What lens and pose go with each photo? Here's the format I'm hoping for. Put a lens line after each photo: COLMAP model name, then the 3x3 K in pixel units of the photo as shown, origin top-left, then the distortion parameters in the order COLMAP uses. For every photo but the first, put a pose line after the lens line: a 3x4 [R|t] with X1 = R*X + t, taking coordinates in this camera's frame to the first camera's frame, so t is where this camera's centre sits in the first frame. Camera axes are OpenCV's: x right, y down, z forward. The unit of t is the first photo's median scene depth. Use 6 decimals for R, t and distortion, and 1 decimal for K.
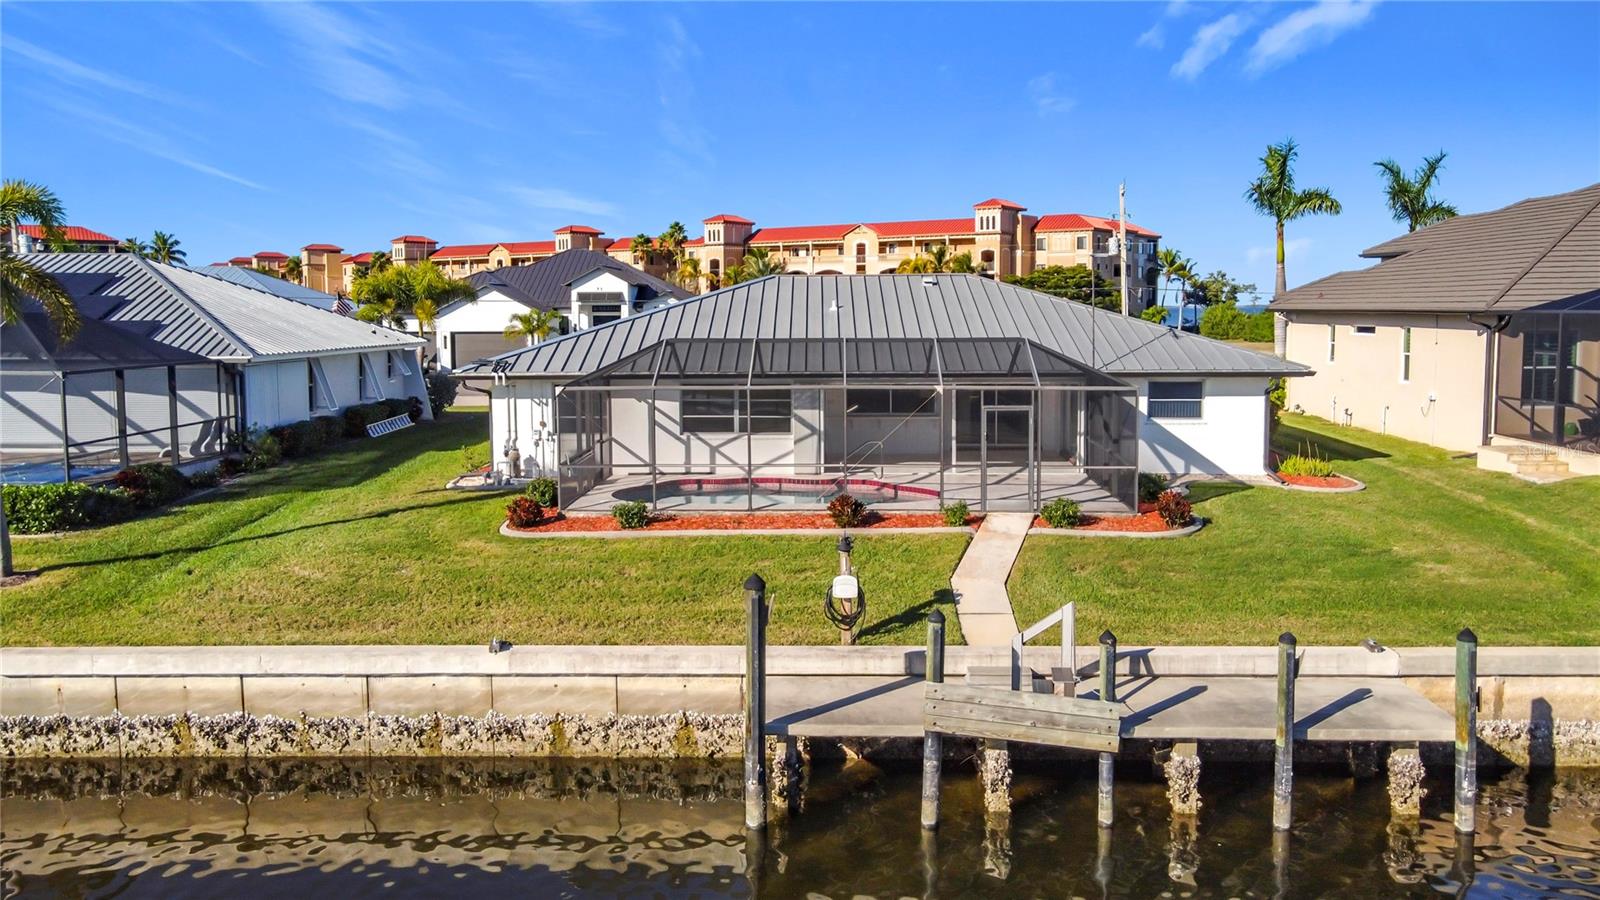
lens RADIAL K [[1240.8, 0, 801.5], [0, 1240.8, 409.7], [0, 0, 1]] dist [0.006232, 0.037788]
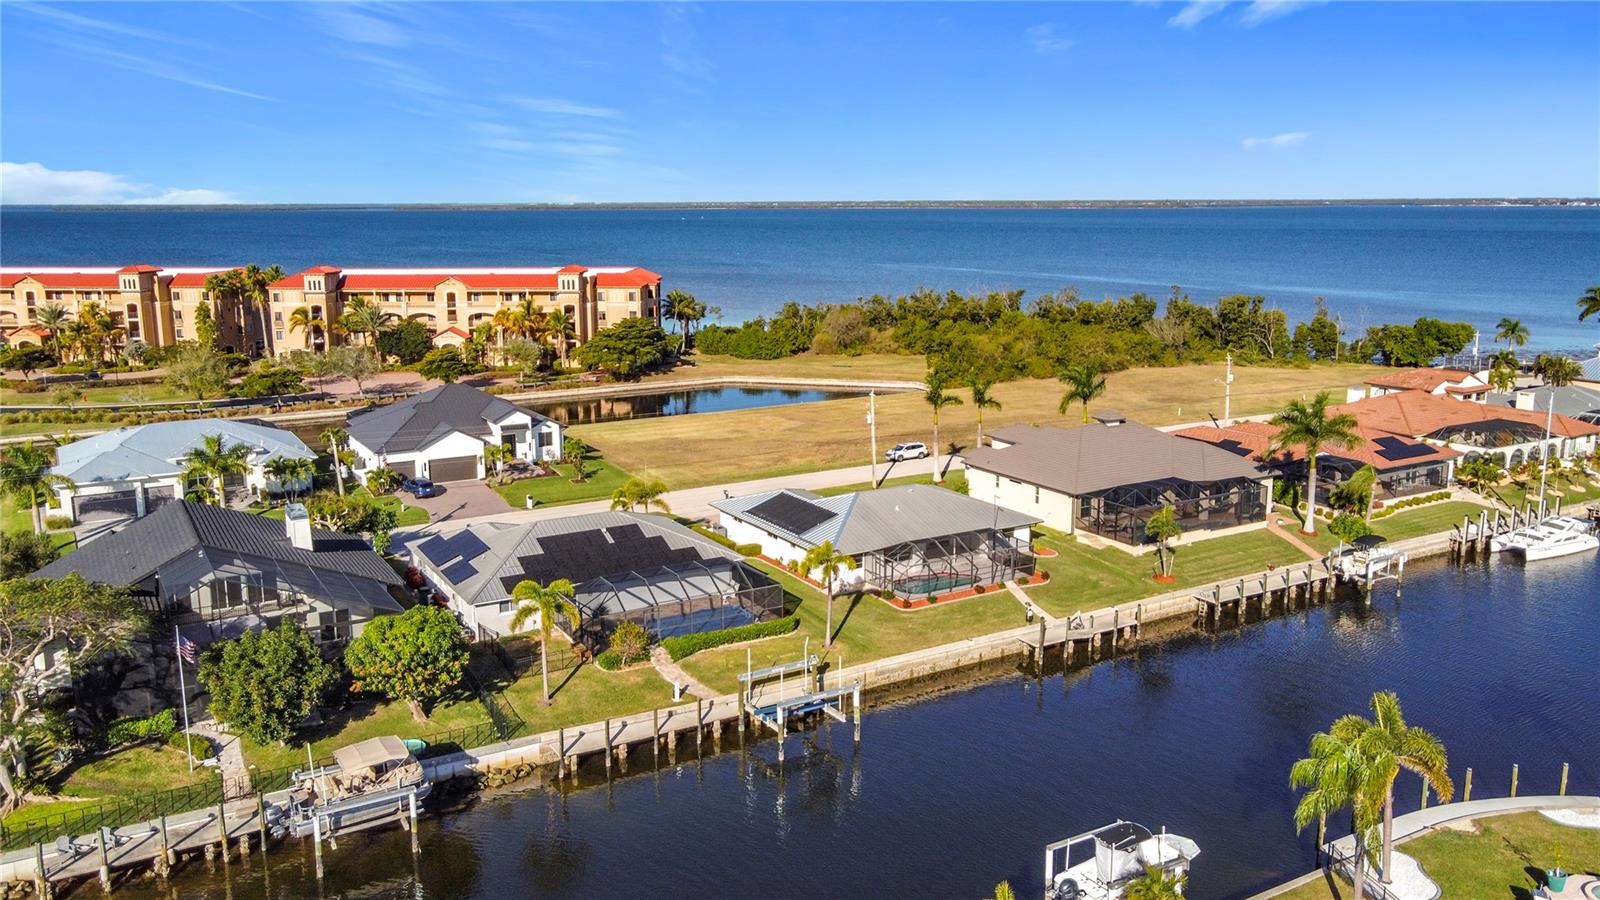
lens RADIAL K [[1246.1, 0, 800.0], [0, 1246.1, 450.0], [0, 0, 1]] dist [-0.031055, 0.006530]
pose [[0.844502, -0.101760, 0.525796, -1.870115], [0.043285, 0.991540, 0.122375, -0.649809], [-0.533800, -0.080586, 0.841762, -1.458385]]
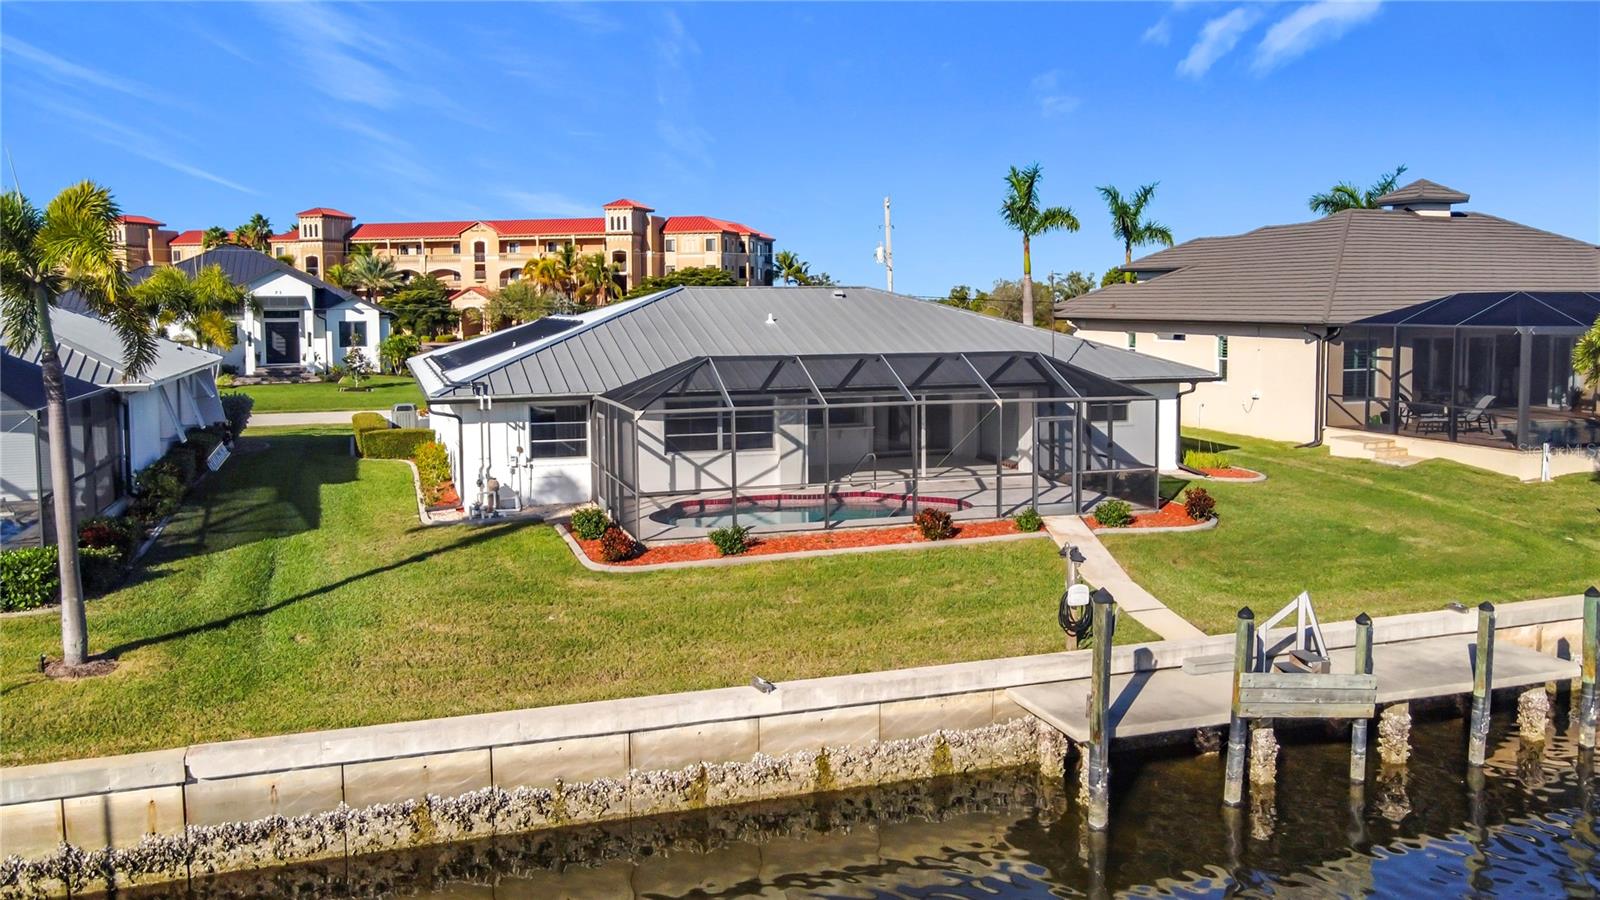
lens RADIAL K [[1266.4, 0, 799.9], [0, 1266.4, 404.4], [0, 0, 1]] dist [-0.039671, 0.075691]
pose [[0.937714, -0.027306, 0.346334, -0.341754], [0.028811, 0.999585, 0.000804, -0.016960], [-0.346212, 0.009225, 0.938111, 0.043007]]
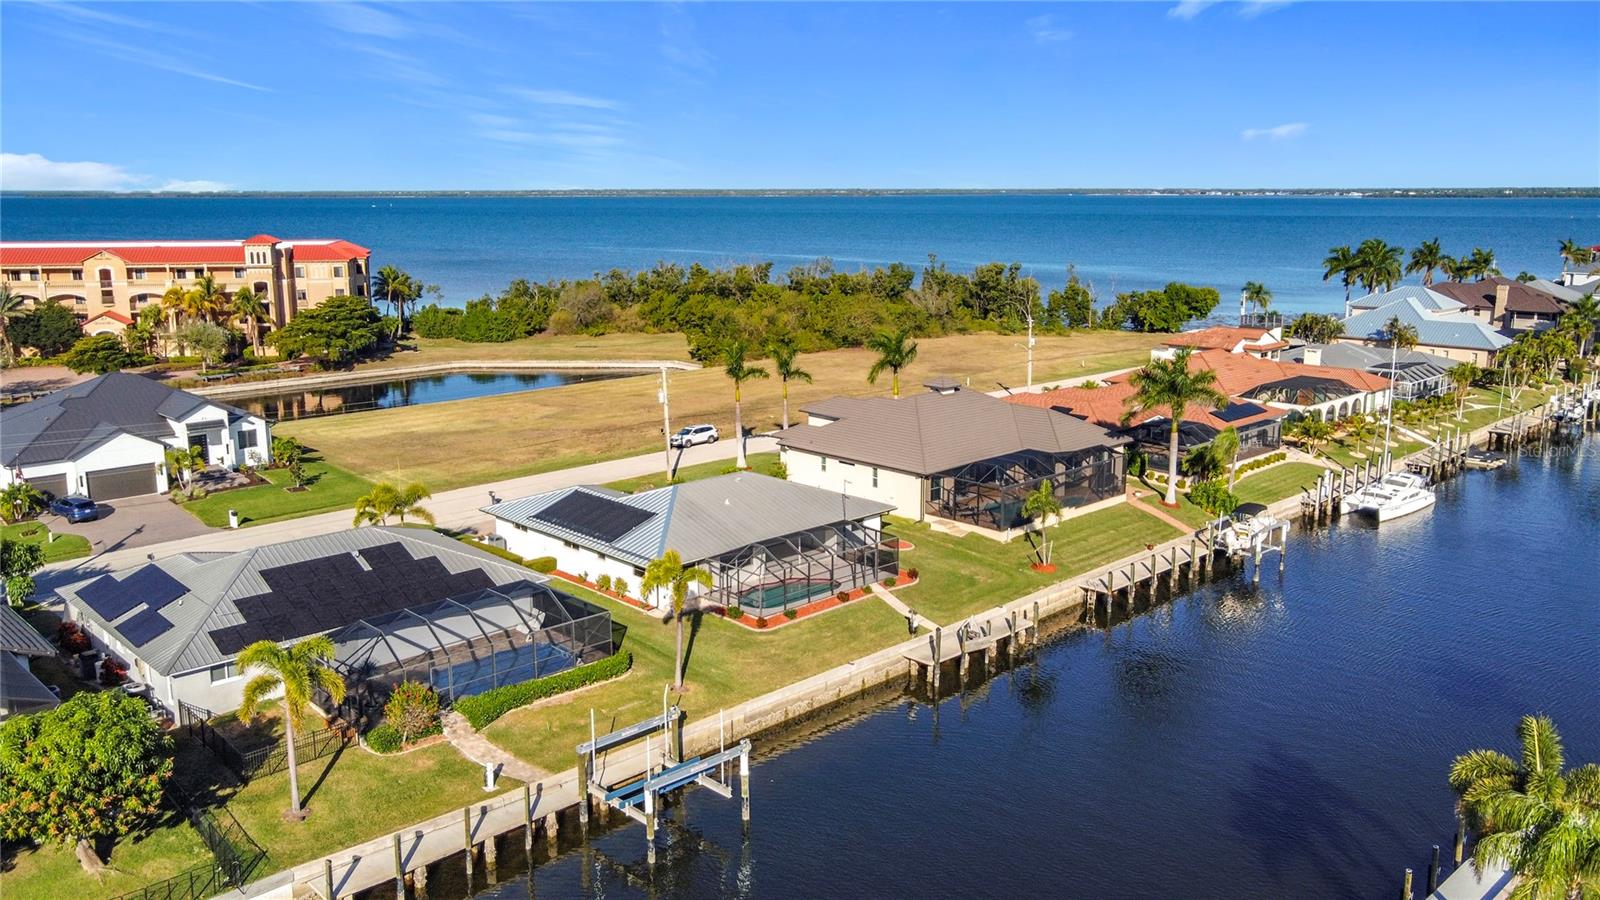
lens RADIAL K [[1249.9, 0, 800.0], [0, 1249.9, 450.0], [0, 0, 1]] dist [-0.031605, 0.056203]
pose [[0.695575, -0.141269, 0.704428, -1.700227], [0.056581, 0.988204, 0.142309, -0.566668], [-0.716222, -0.059130, 0.695363, -0.812579]]
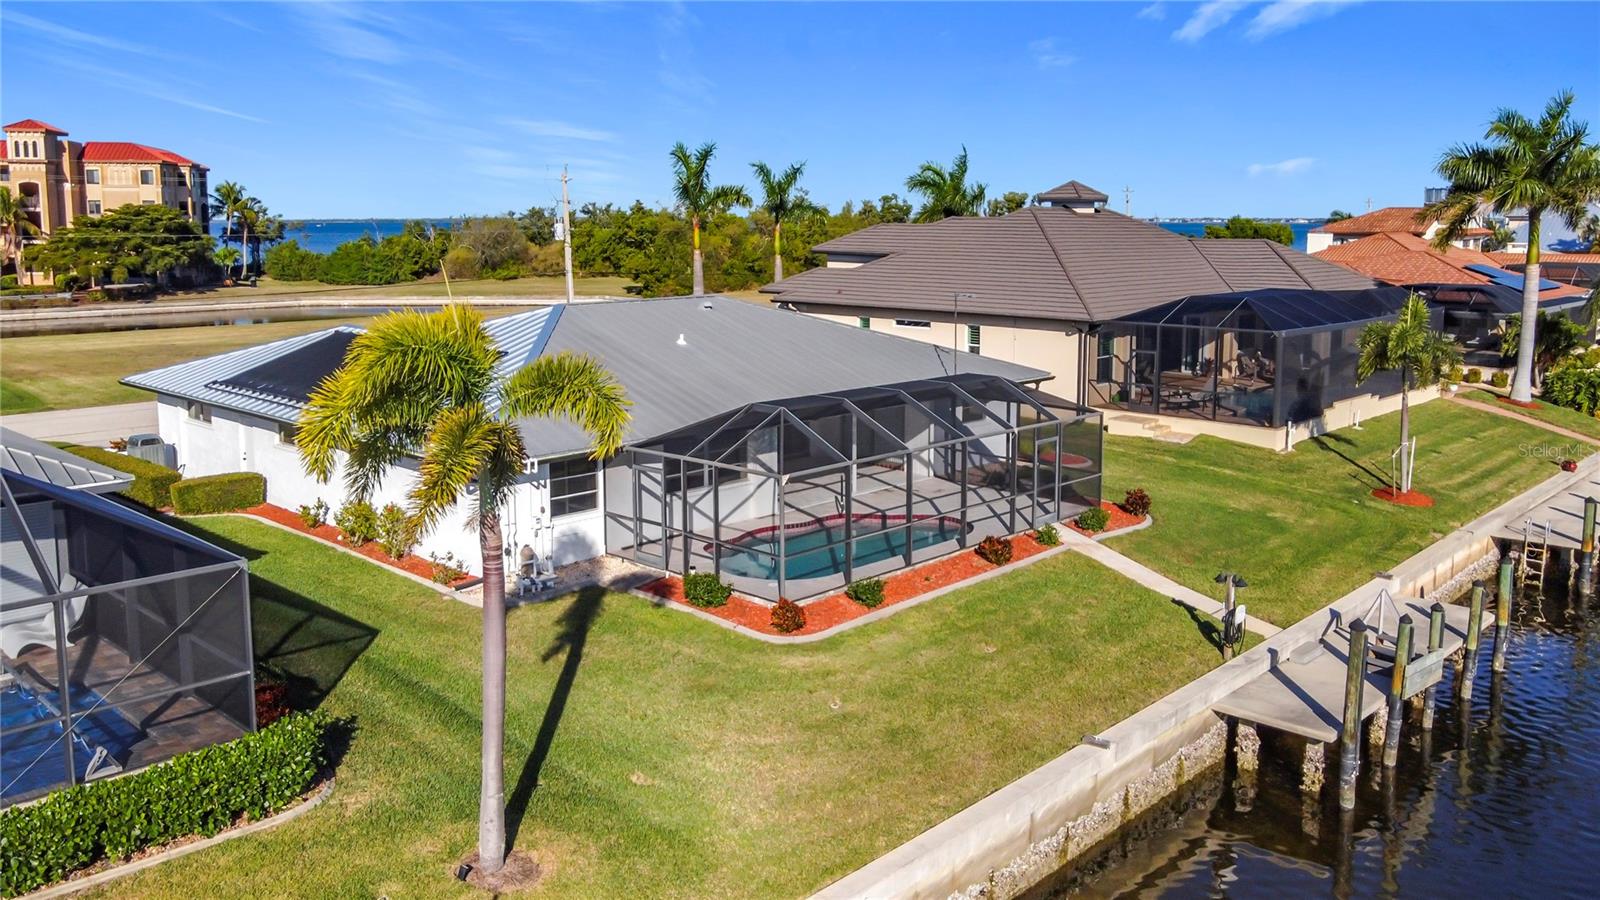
lens RADIAL K [[1271.3, 0, 799.6], [0, 1271.3, 391.2], [0, 0, 1]] dist [-0.026683, 0.040145]
pose [[0.665886, -0.093348, 0.740191, -0.736293], [0.056414, 0.995601, 0.074809, -0.125960], [-0.743918, -0.008057, 0.668222, 0.290680]]
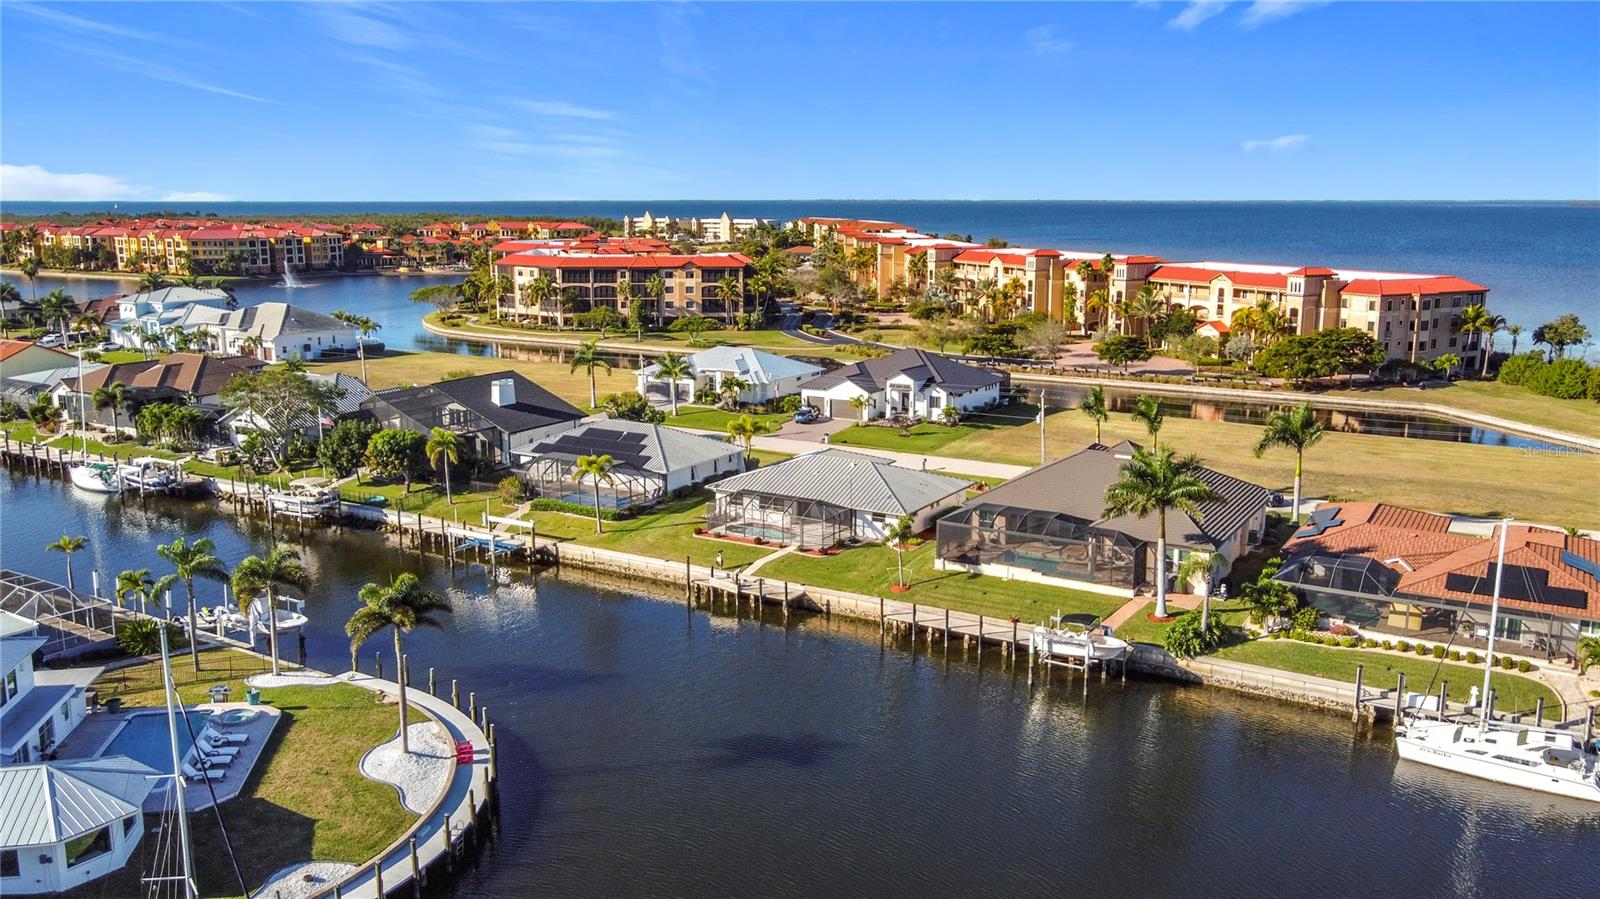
lens RADIAL K [[1259.3, 0, 804.6], [0, 1259.3, 420.1], [0, 0, 1]] dist [-0.016402, 0.043973]
pose [[0.872433, 0.089939, -0.480388, 1.779105], [-0.046279, 0.993708, 0.101997, -0.625860], [0.486539, -0.066754, 0.871105, -2.143244]]
